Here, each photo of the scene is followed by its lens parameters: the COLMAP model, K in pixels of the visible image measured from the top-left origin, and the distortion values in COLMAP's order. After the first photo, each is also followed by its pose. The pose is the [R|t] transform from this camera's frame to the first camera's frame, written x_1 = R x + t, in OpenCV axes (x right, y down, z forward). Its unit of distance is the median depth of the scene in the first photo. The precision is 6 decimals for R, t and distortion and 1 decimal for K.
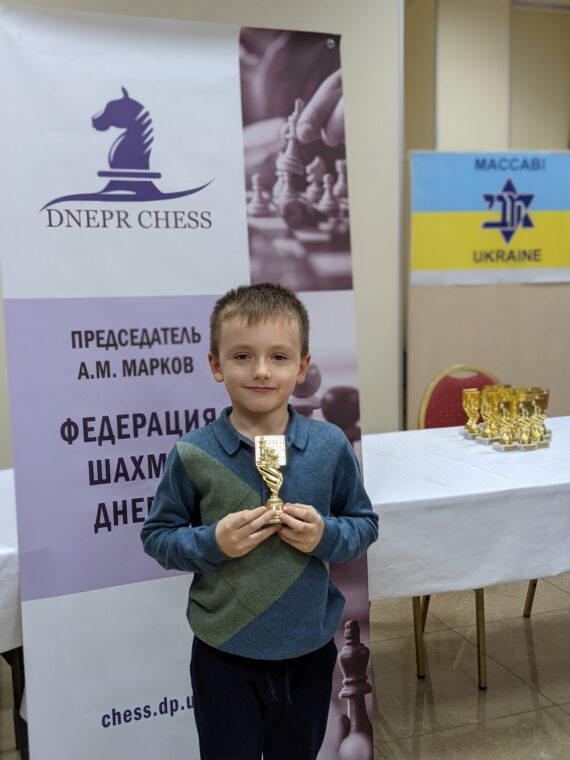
lens RADIAL K [[843.0, 0, 273.5], [0, 843.0, 396.0], [0, 0, 1]] dist [0.115887, -0.290737]
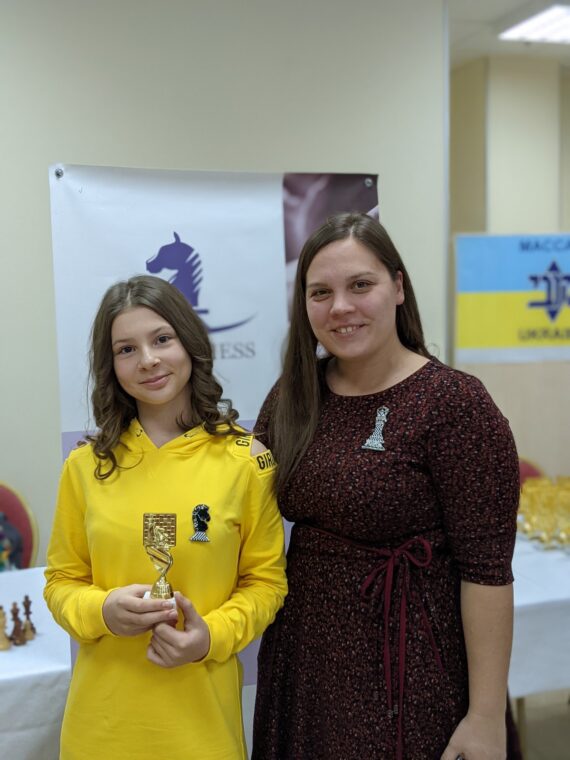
lens RADIAL K [[850.5, 0, 291.5], [0, 850.5, 376.7], [0, 0, 1]] dist [0.129960, -0.289866]
pose [[0.998802, 0.005554, -0.048614, 0.024369], [-0.007622, 0.999069, -0.042470, -0.125500], [0.048332, 0.042789, 0.997914, -0.068691]]
